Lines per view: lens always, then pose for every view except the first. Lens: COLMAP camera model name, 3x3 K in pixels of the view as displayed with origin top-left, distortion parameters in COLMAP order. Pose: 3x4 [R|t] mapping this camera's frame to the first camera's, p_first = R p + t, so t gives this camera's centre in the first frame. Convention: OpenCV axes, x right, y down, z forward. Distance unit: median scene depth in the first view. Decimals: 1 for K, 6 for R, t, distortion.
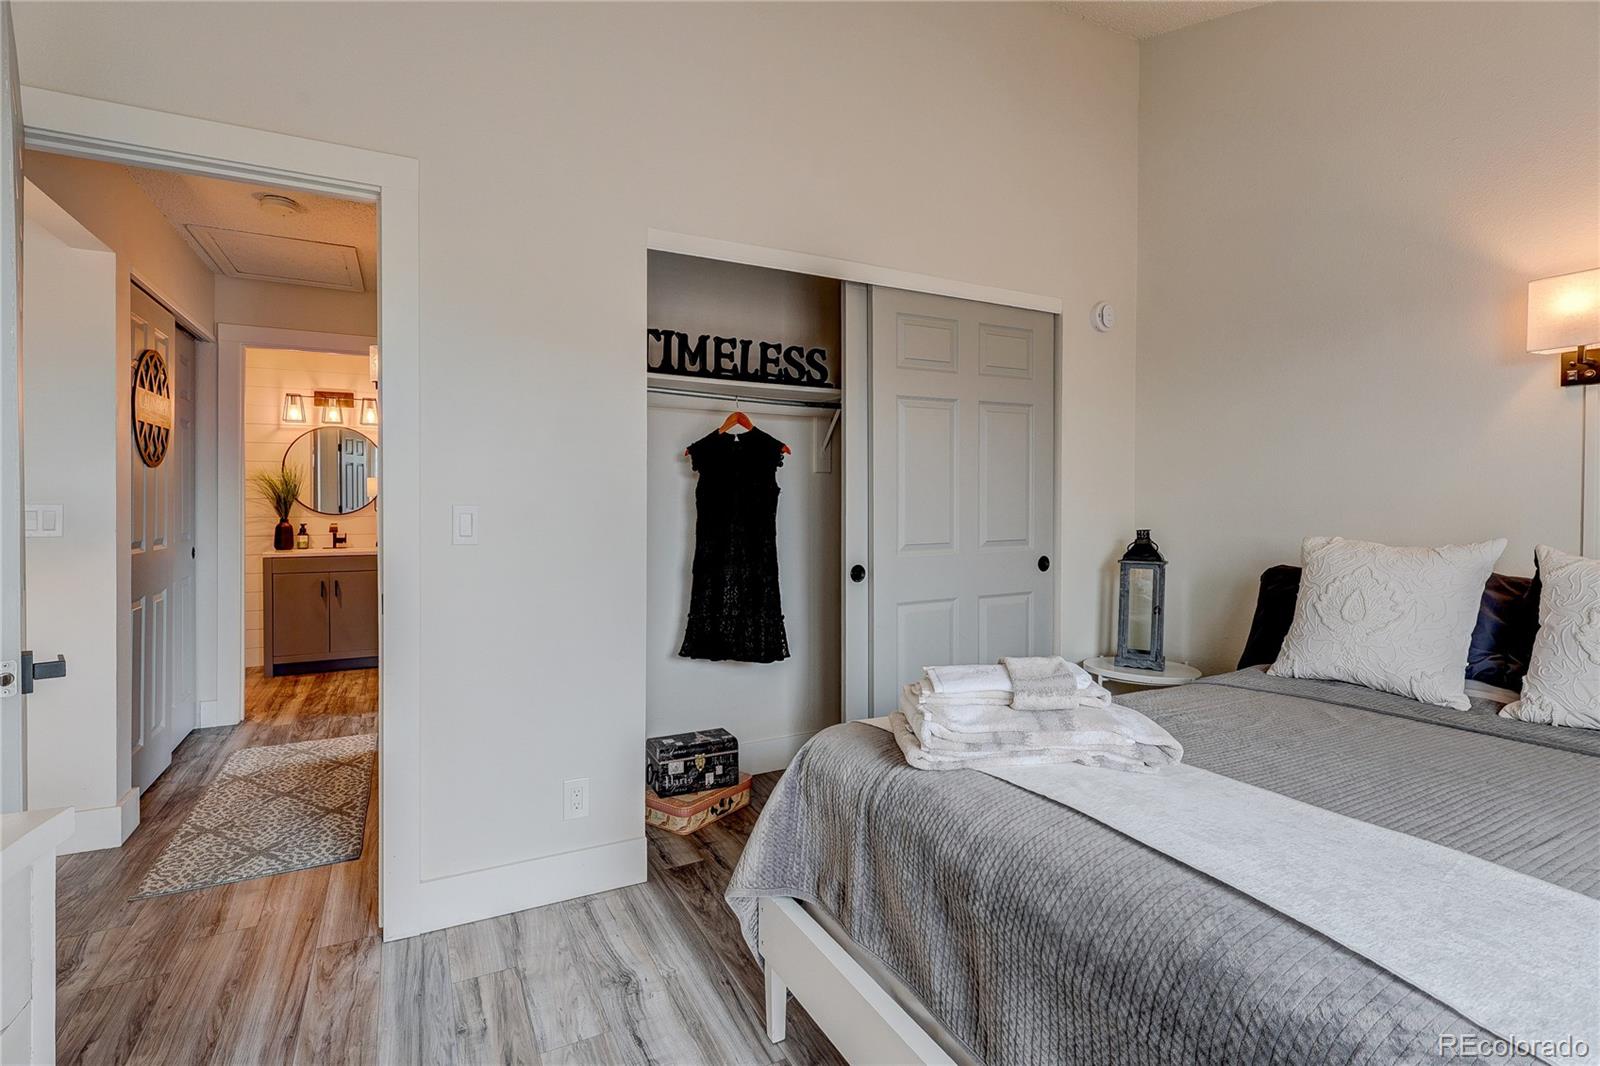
lens RADIAL K [[759.3, 0, 802.5], [0, 759.3, 507.9], [0, 0, 1]] dist [-0.004538, -0.000280]
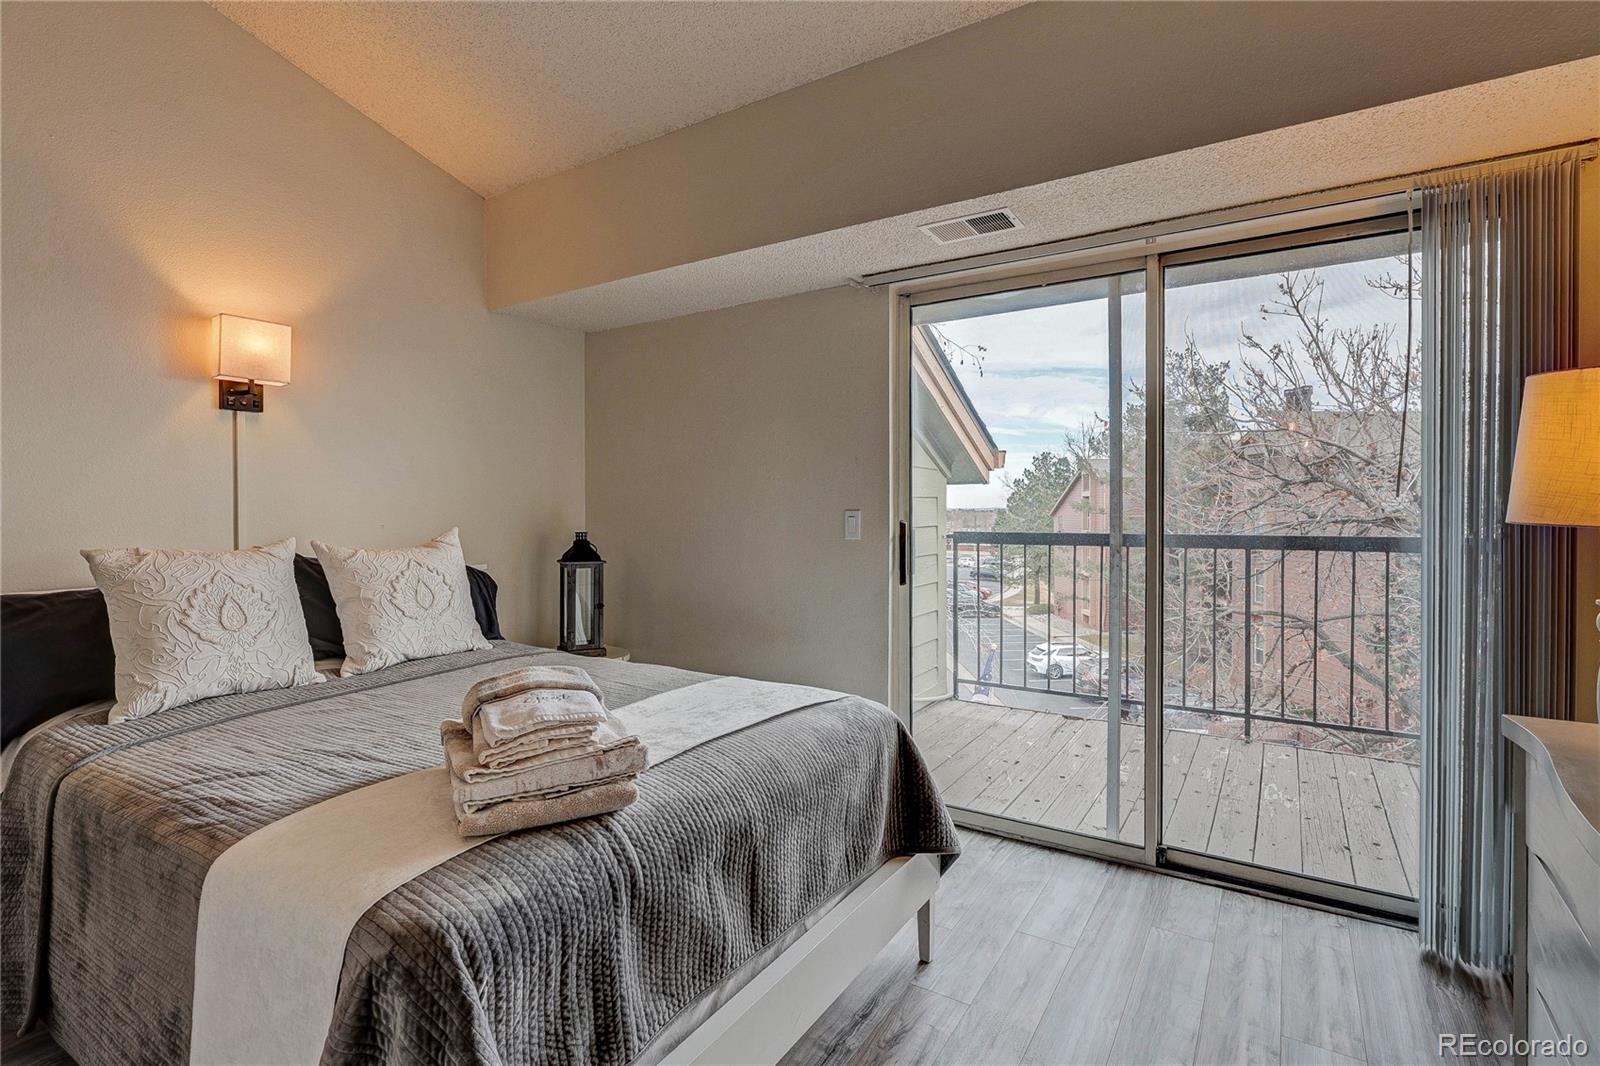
lens RADIAL K [[759.3, 0, 802.5], [0, 759.3, 507.9], [0, 0, 1]] dist [-0.004538, -0.000280]
pose [[-0.499383, -0.005936, 0.866361, -0.500717], [0.005266, 0.999937, 0.009887, -0.013751], [-0.866365, 0.009500, -0.499321, 0.870422]]
